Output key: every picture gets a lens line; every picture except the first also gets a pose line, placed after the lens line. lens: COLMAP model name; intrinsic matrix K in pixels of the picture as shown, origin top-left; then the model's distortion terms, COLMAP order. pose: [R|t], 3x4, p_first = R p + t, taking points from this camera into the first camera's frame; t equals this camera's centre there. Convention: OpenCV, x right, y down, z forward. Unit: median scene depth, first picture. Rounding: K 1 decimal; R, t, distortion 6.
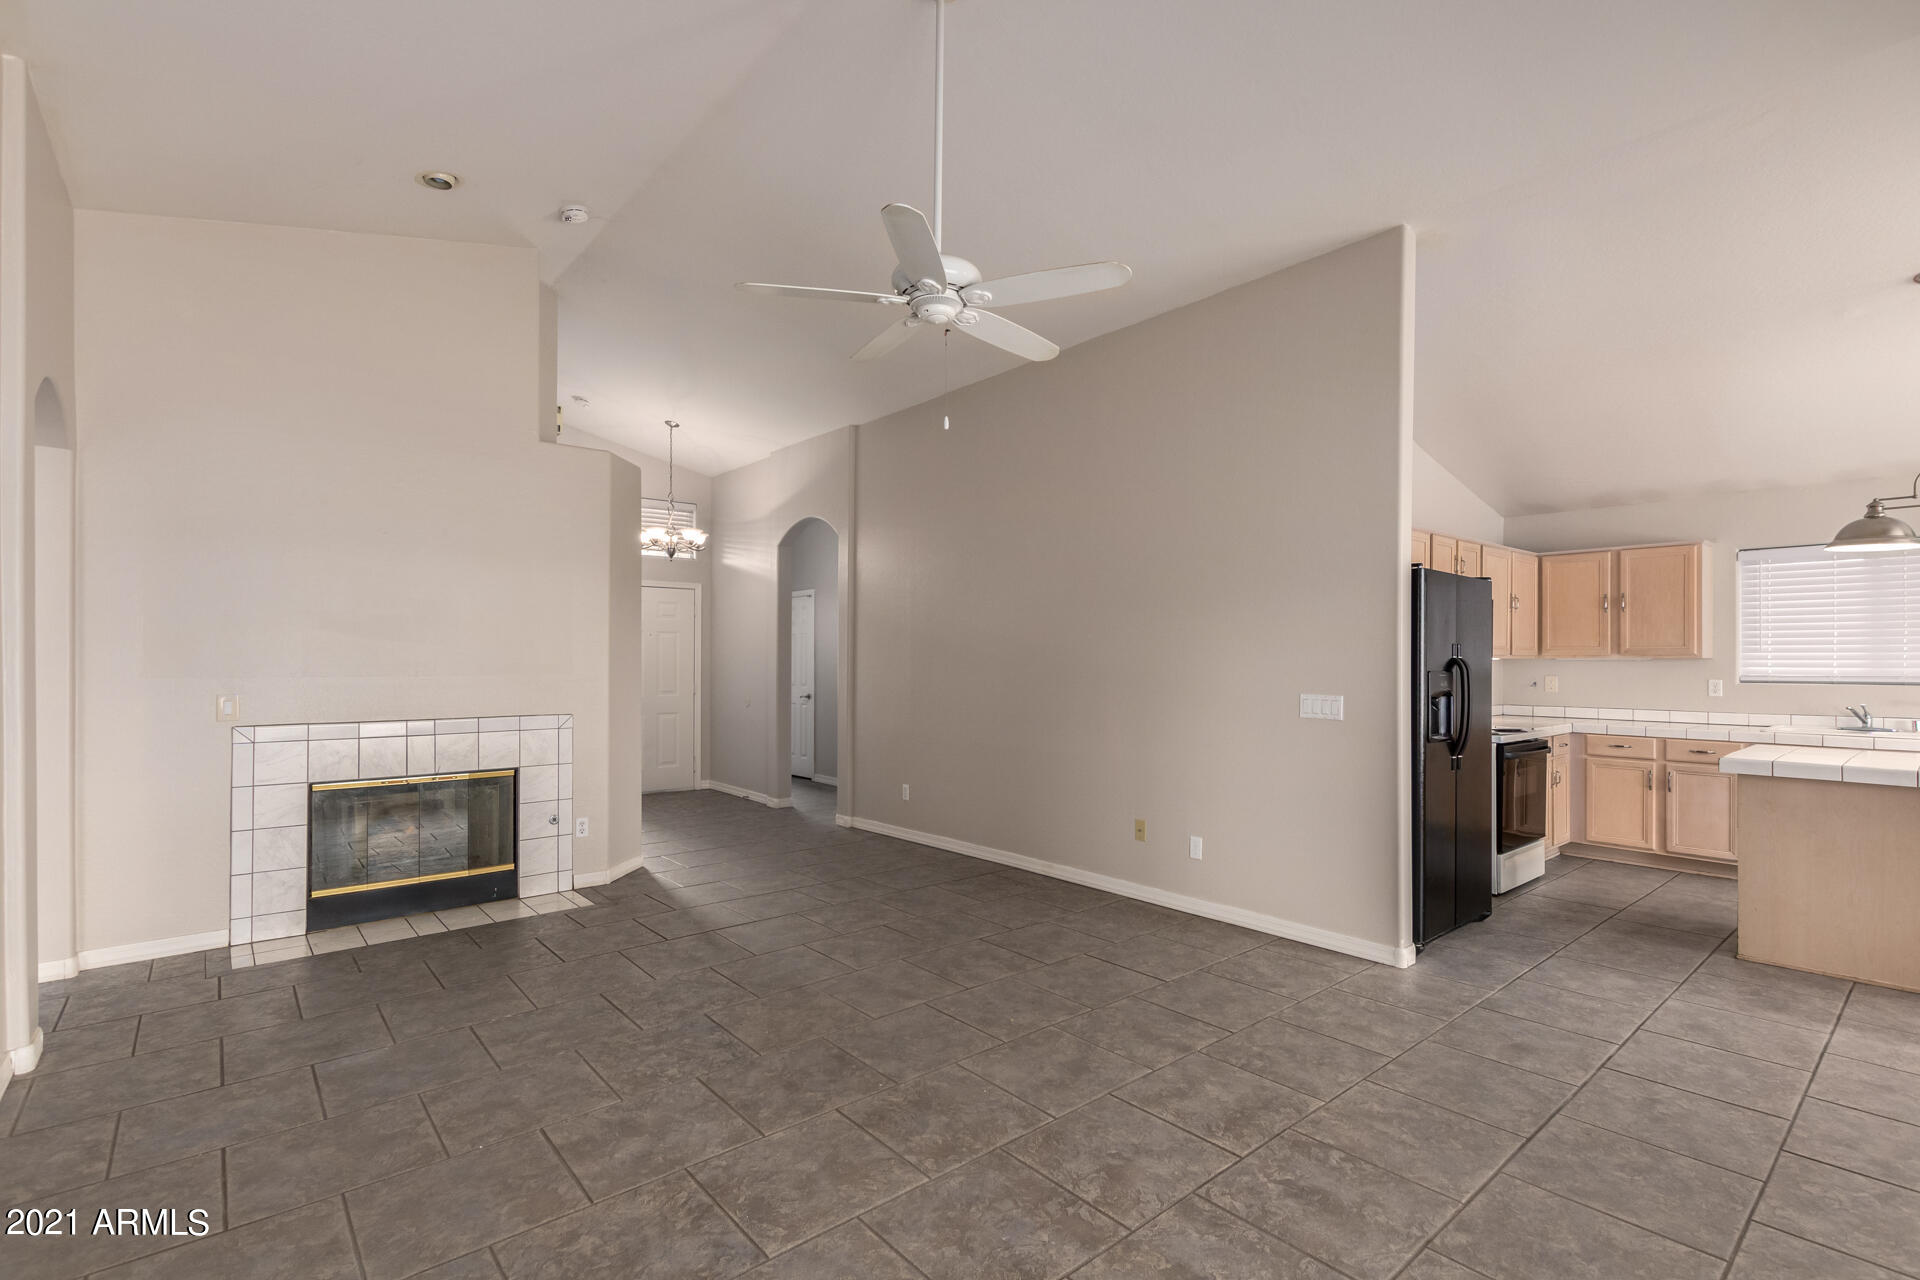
lens RADIAL K [[879.4, 0, 955.0], [0, 879.4, 655.4], [0, 0, 1]] dist [0.003189, -0.002613]
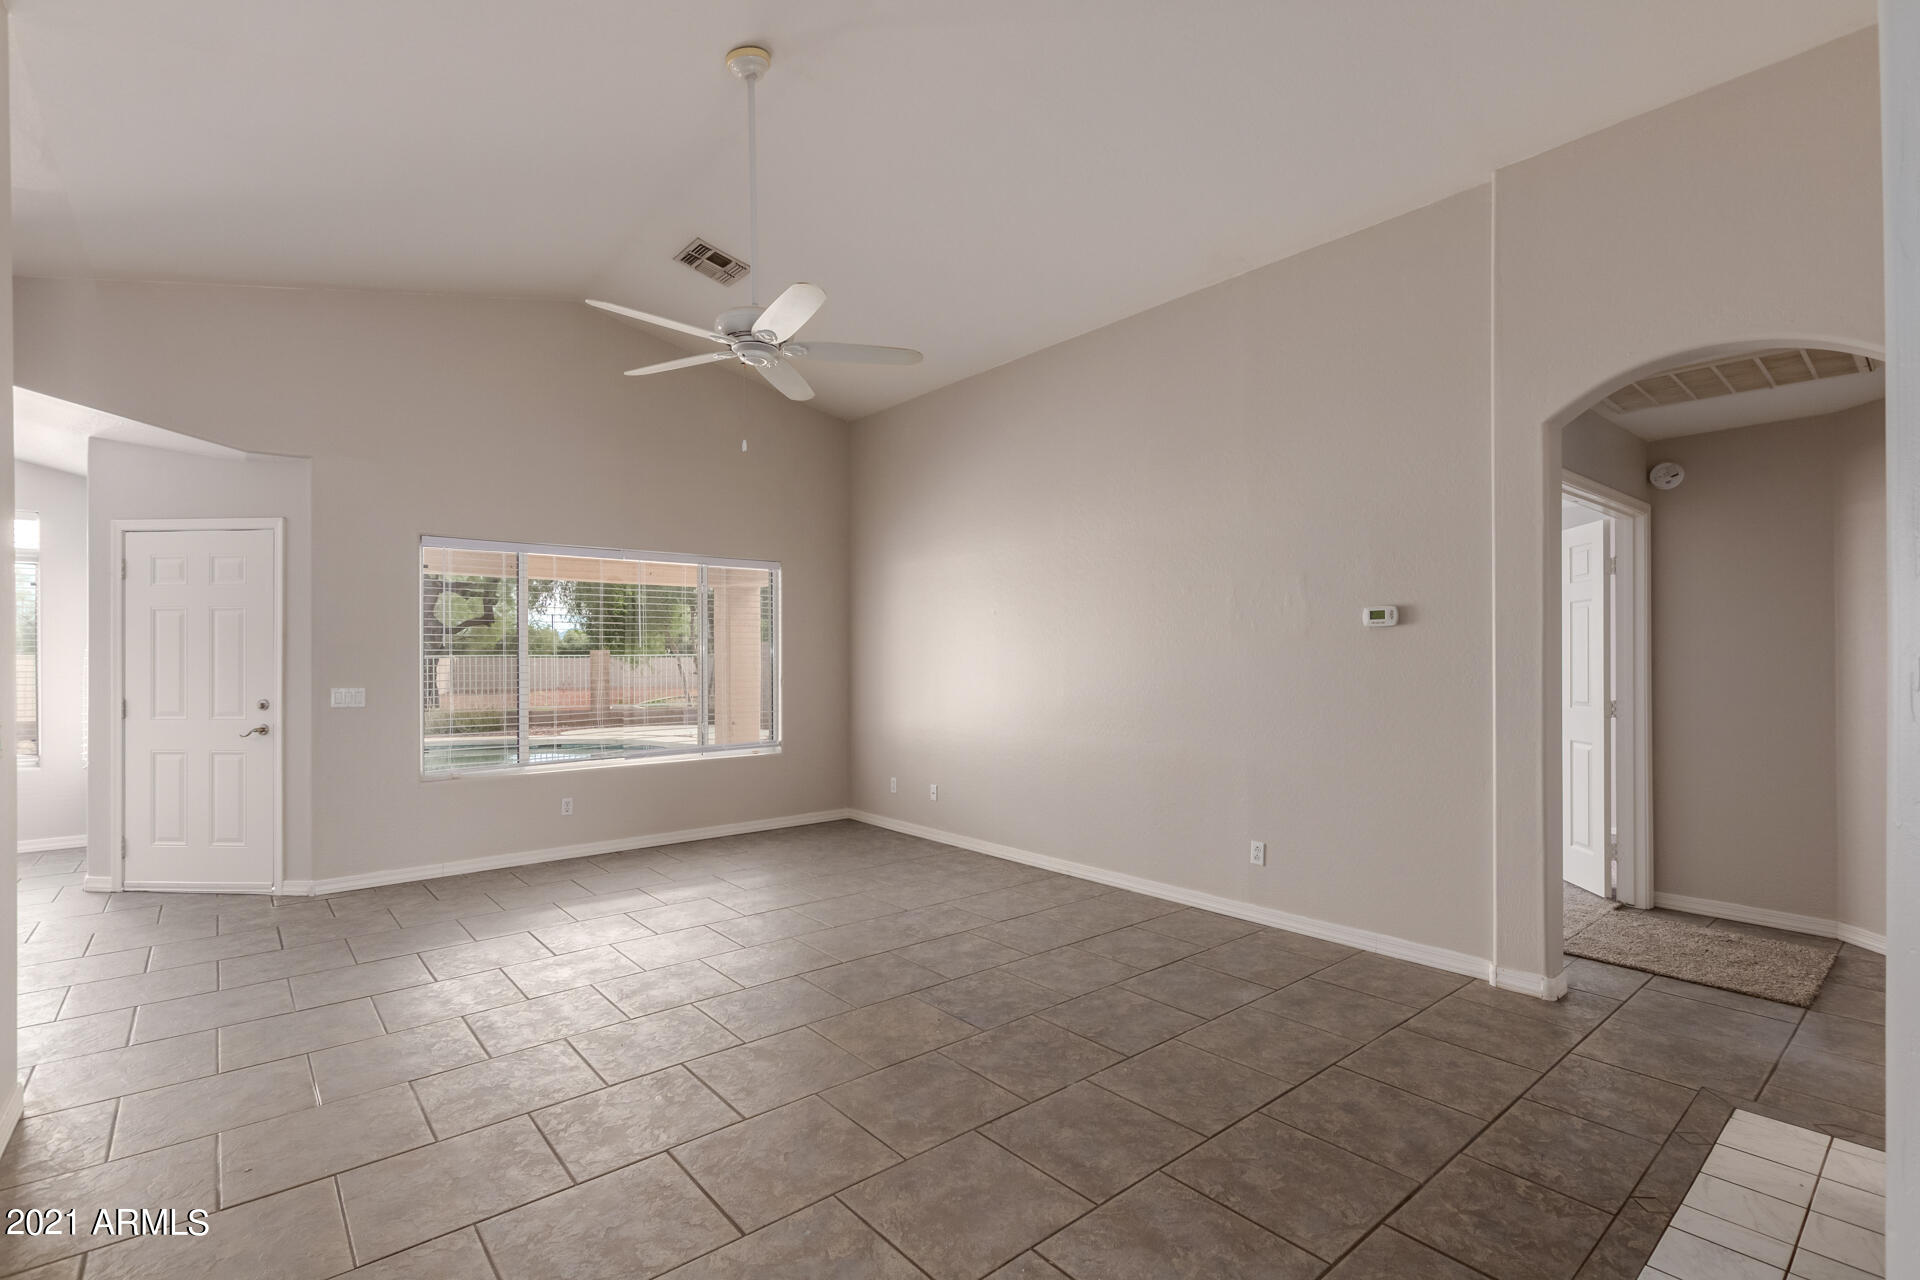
lens RADIAL K [[879.4, 0, 968.5], [0, 879.4, 647.4], [0, 0, 1]] dist [0.003189, -0.002613]
pose [[-0.999894, 0.004035, -0.014022, -0.203340], [0.004285, 0.999832, -0.017818, 0.009892], [0.013948, -0.017876, -0.999743, 1.544927]]
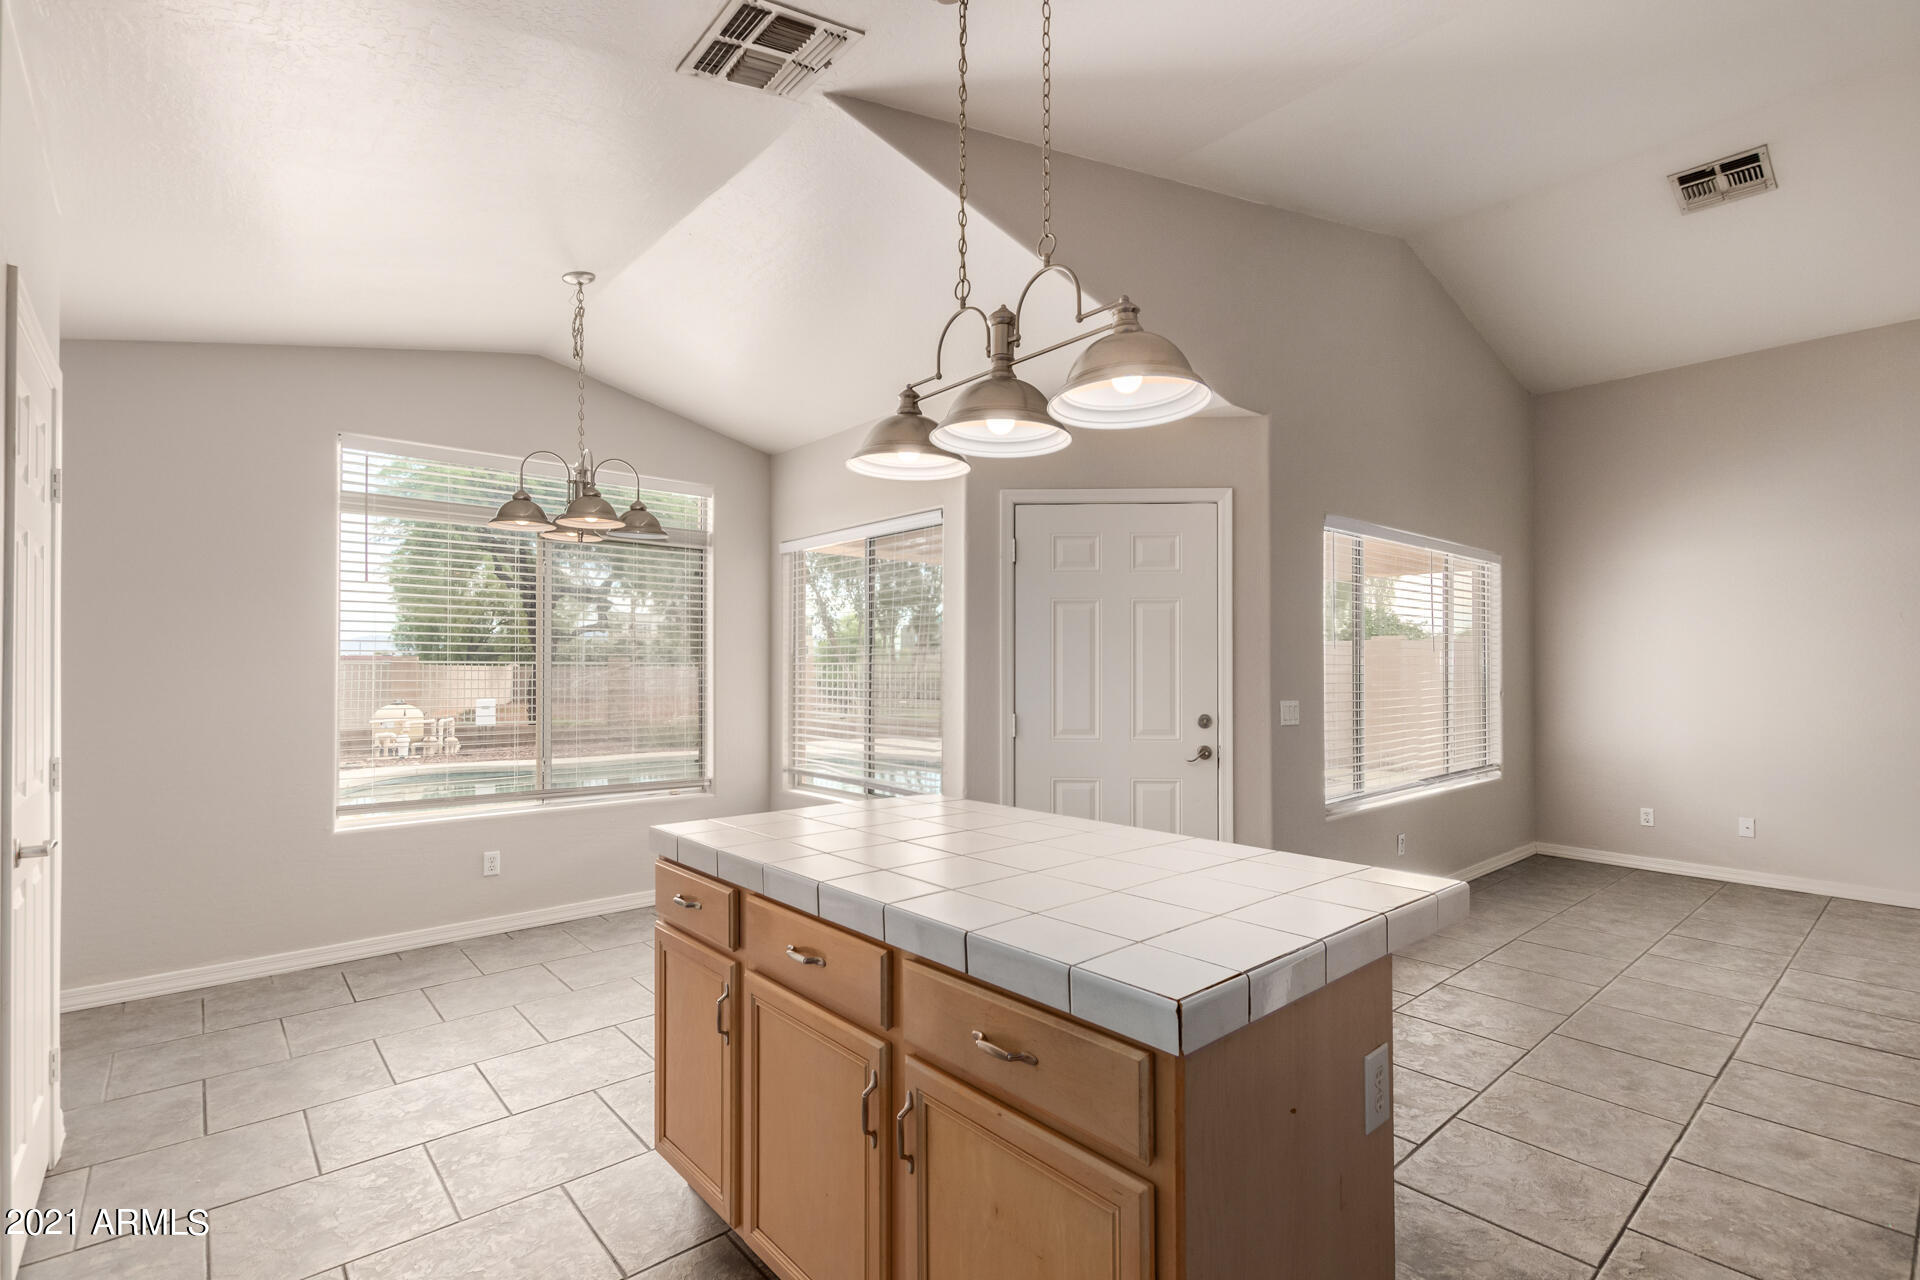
lens RADIAL K [[879.4, 0, 949.4], [0, 879.4, 665.0], [0, 0, 1]] dist [0.003189, -0.002613]
pose [[-0.999960, -0.004447, -0.007780, 1.022699], [-0.004390, 0.999963, -0.007410, 0.009618], [0.007812, -0.007376, -0.999942, 1.296548]]
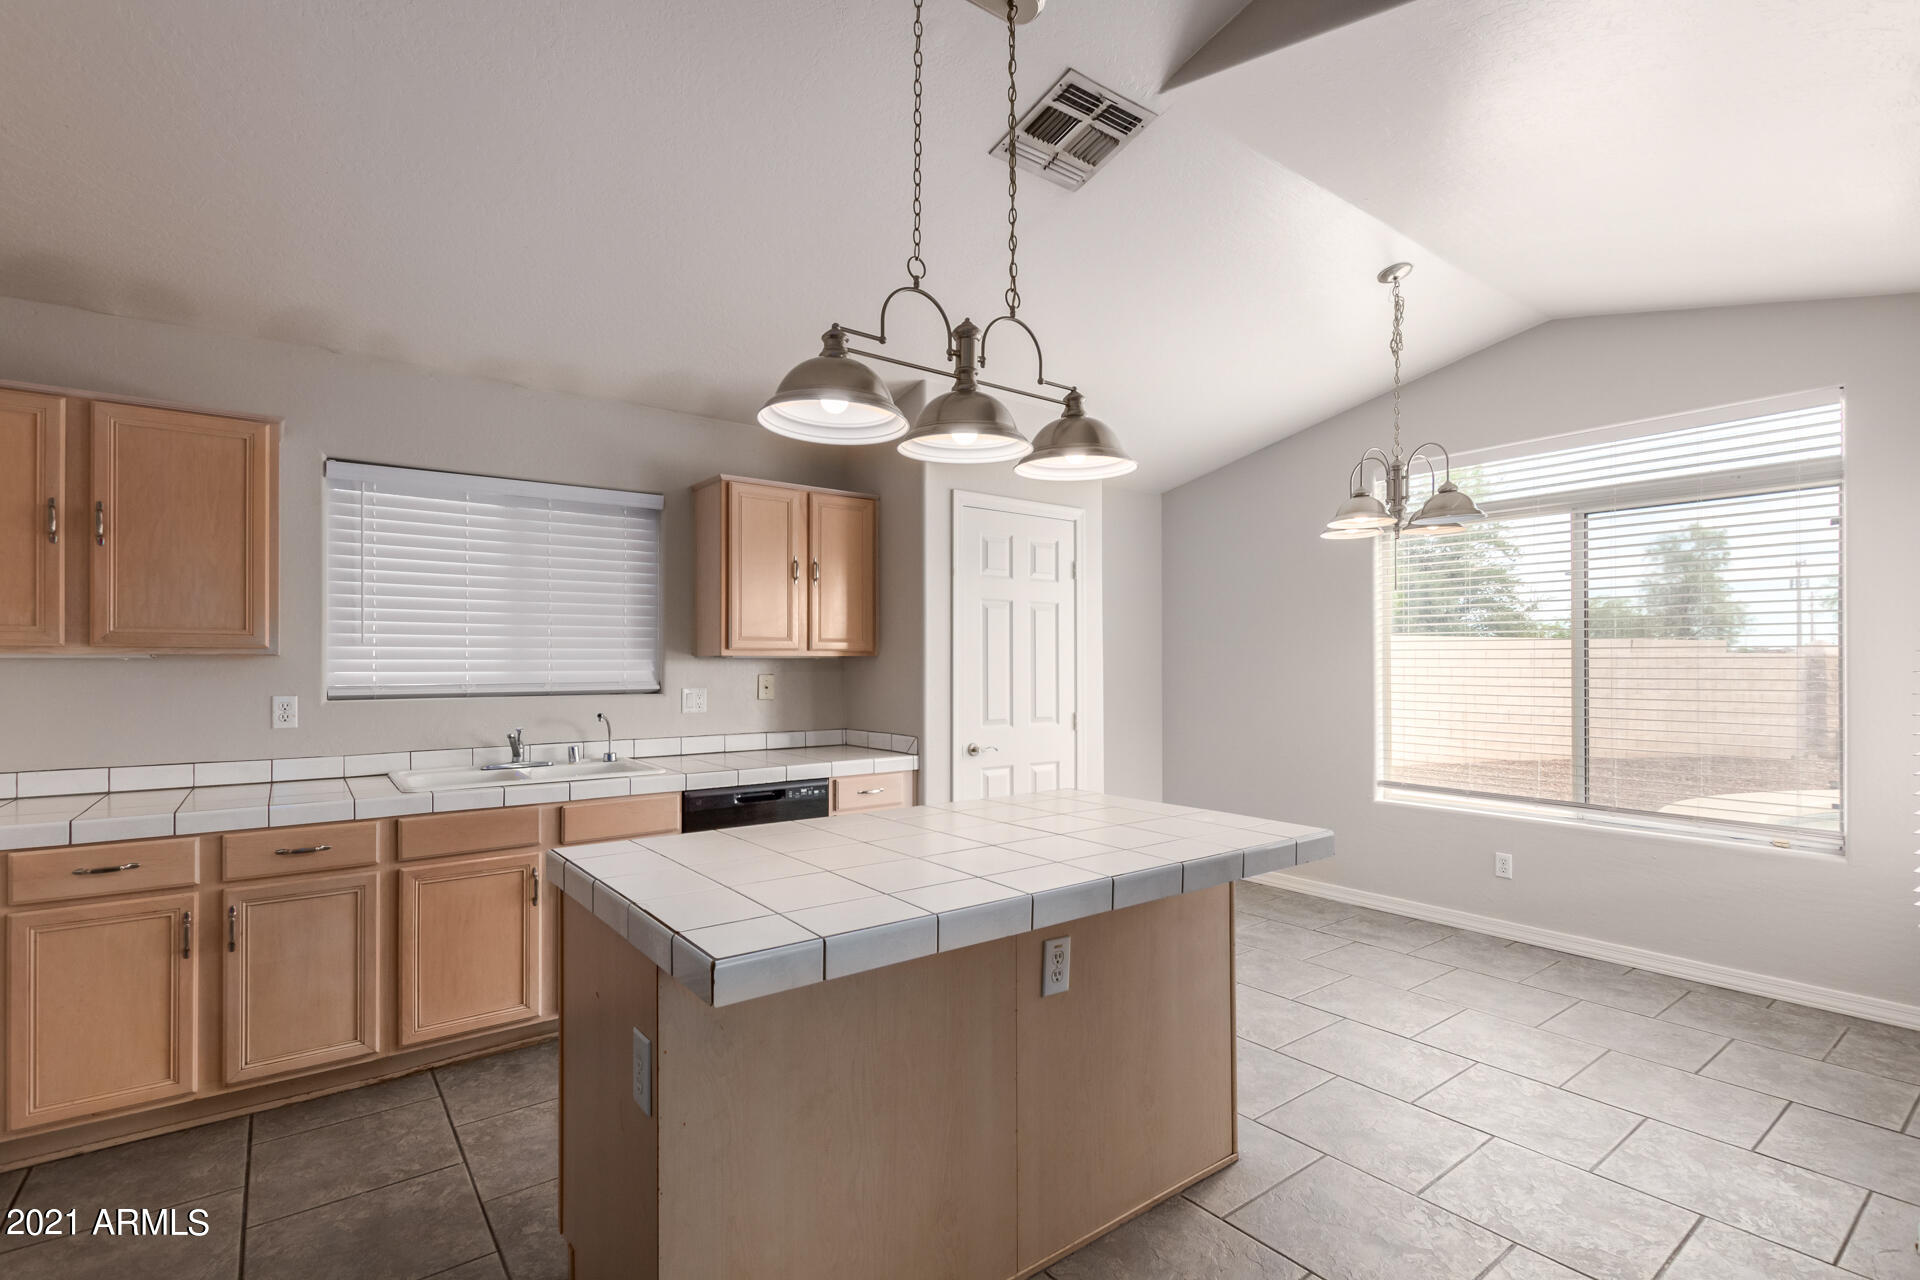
lens RADIAL K [[879.4, 0, 970.5], [0, 879.4, 663.9], [0, 0, 1]] dist [0.003189, -0.002613]
pose [[0.042279, -0.004232, 0.999097, 0.516904], [-0.005473, 0.999975, 0.004468, 0.005329], [-0.999091, -0.005657, 0.042254, 0.825528]]
